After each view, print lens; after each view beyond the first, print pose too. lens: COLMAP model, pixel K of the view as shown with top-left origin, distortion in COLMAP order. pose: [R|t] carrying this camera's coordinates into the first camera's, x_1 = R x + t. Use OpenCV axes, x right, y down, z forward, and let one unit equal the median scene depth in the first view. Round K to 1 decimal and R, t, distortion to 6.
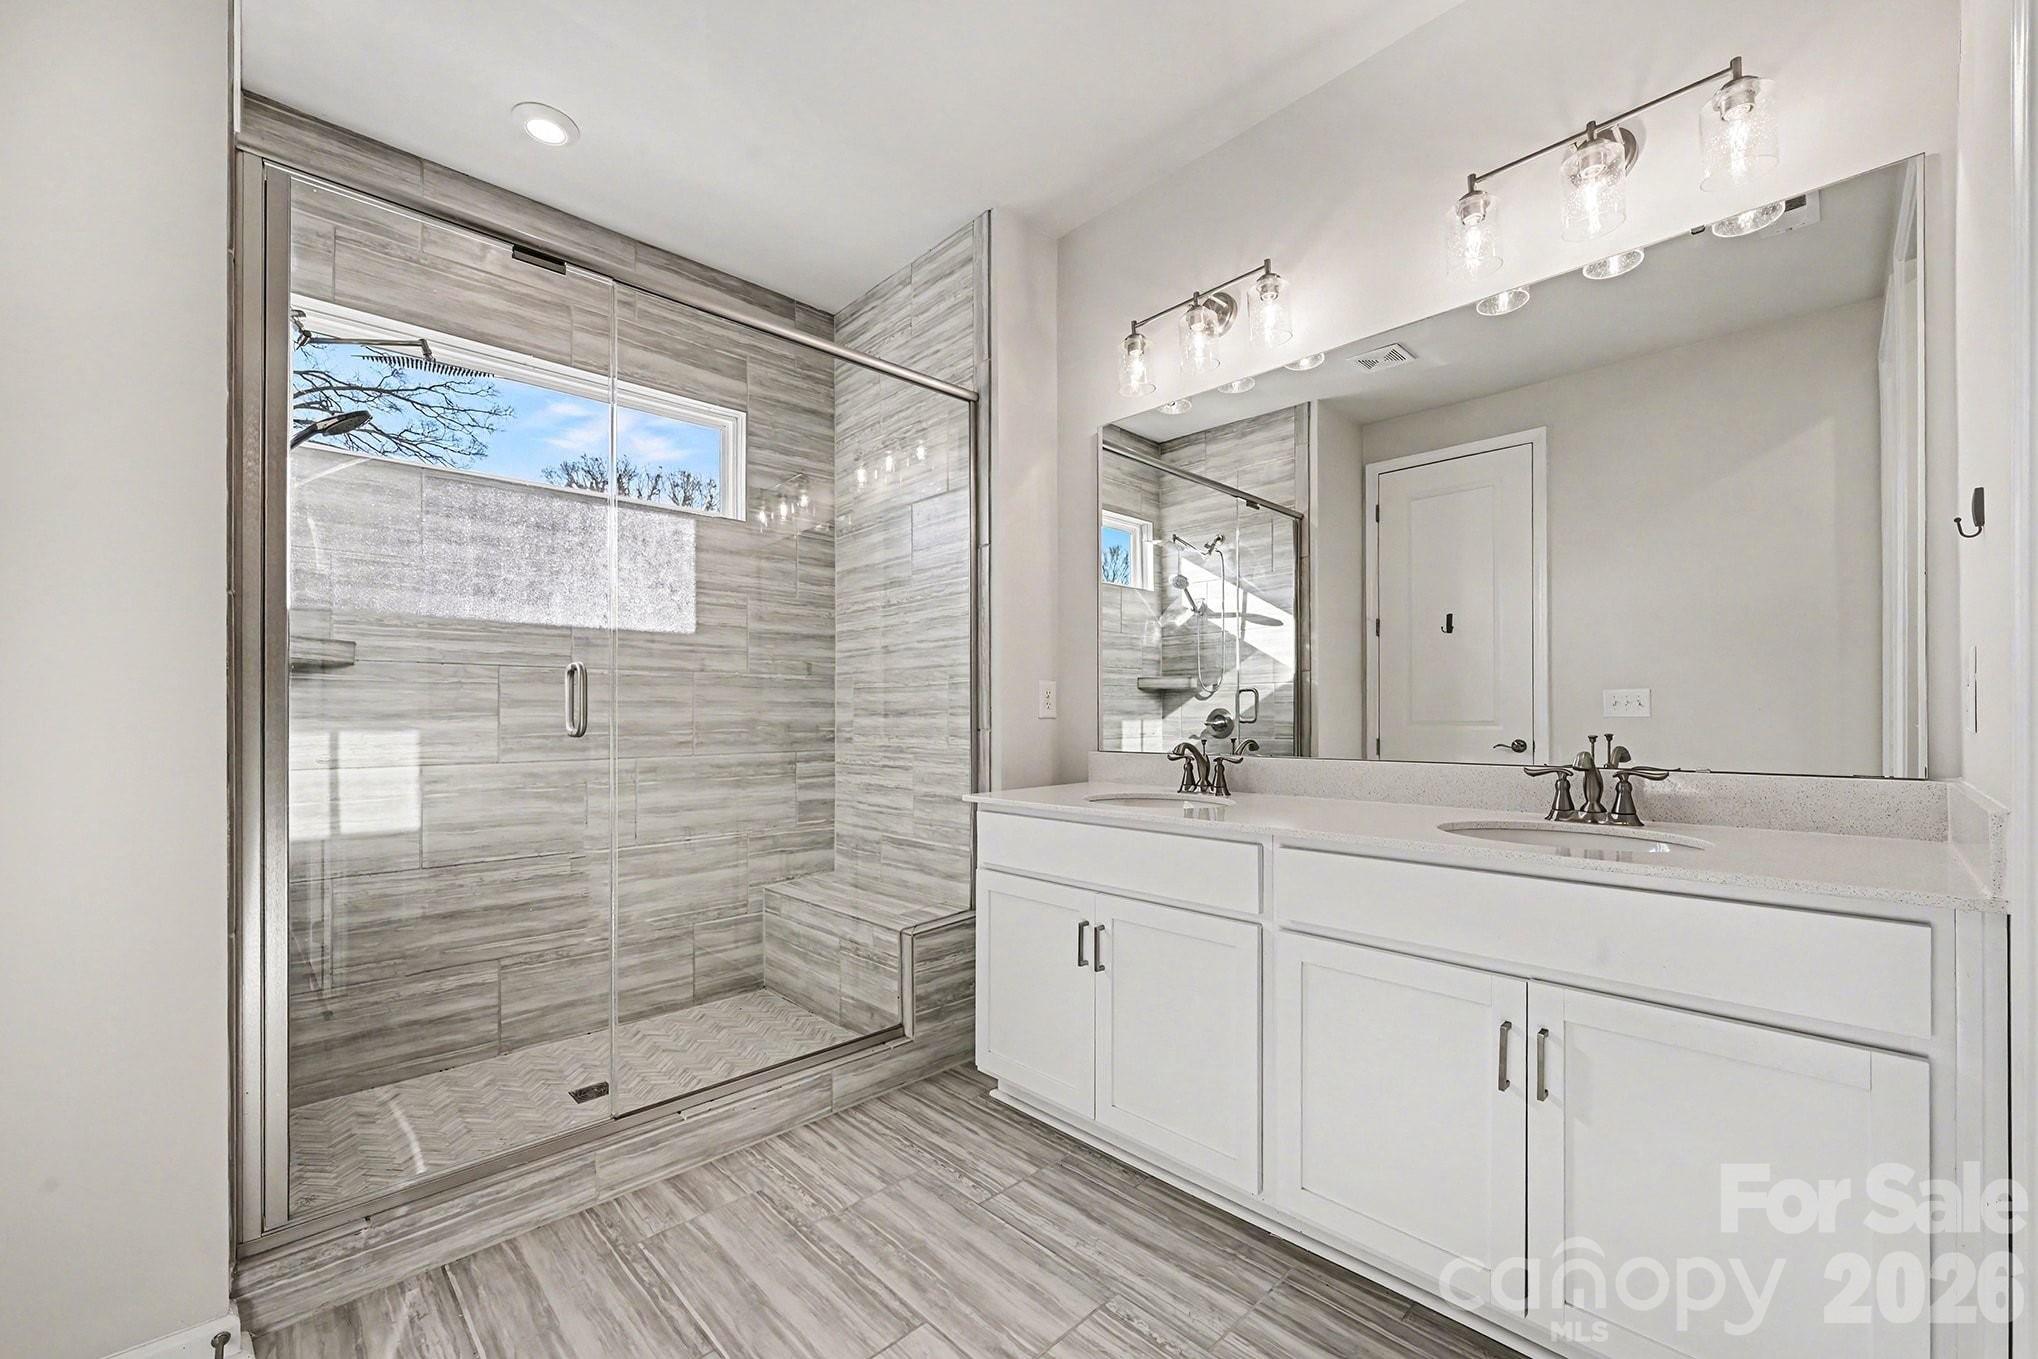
lens RADIAL K [[819.2, 0, 1030.4], [0, 819.2, 706.0], [0, 0, 1]] dist [-0.000499, -0.000065]
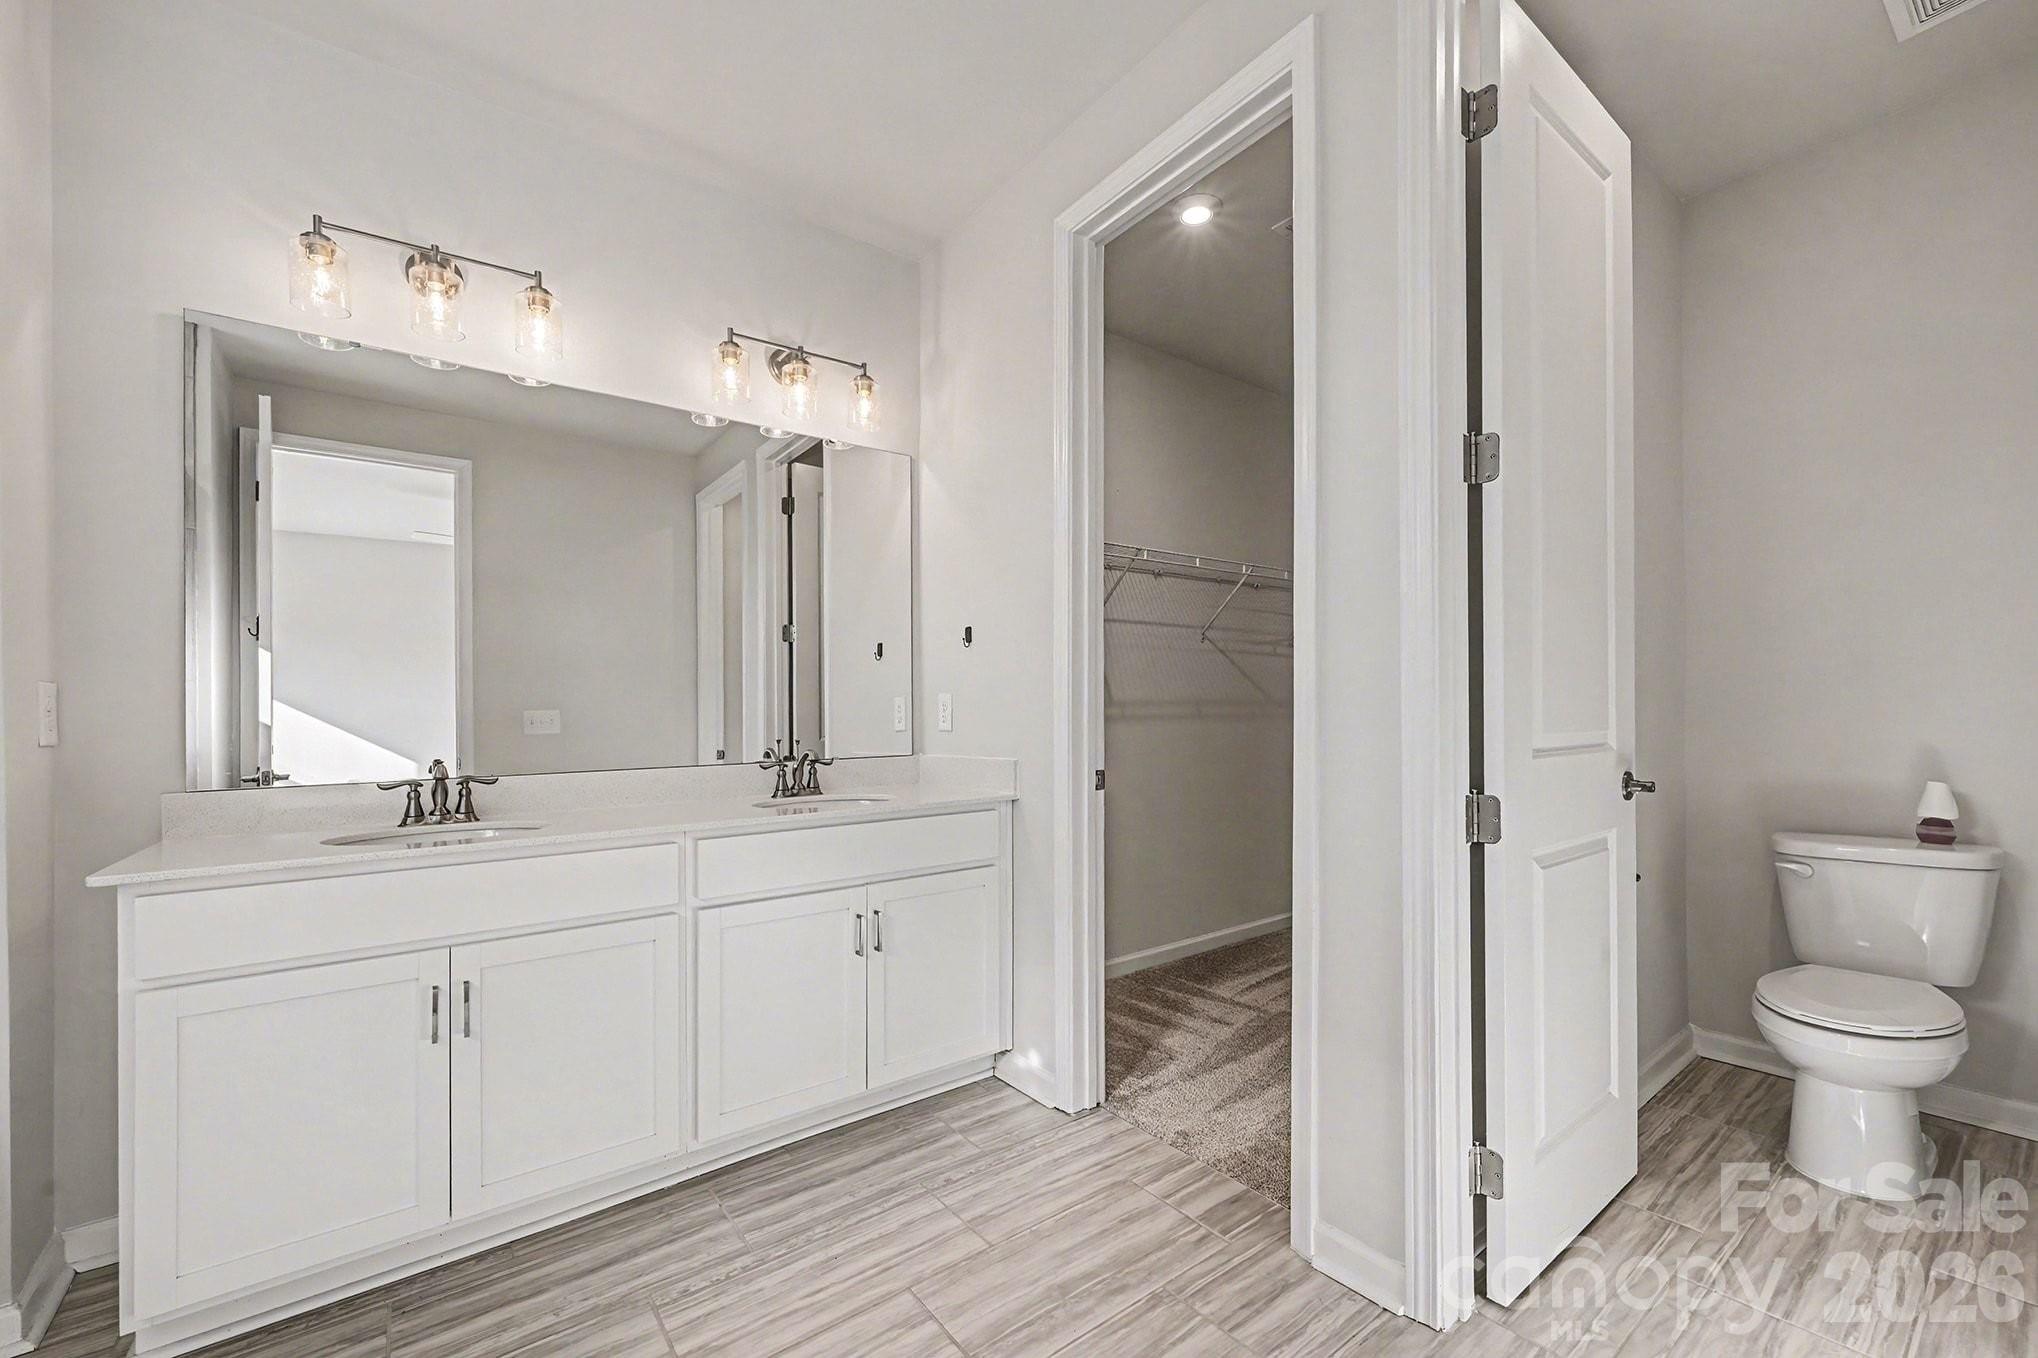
lens RADIAL K [[819.2, 0, 1030.4], [0, 819.2, 705.5], [0, 0, 1]] dist [-0.000499, -0.000065]
pose [[0.125993, 0.008667, 0.991993, -0.739492], [0.004323, 0.999948, -0.009286, -0.010366], [-0.992022, 0.005458, 0.125949, 0.335745]]
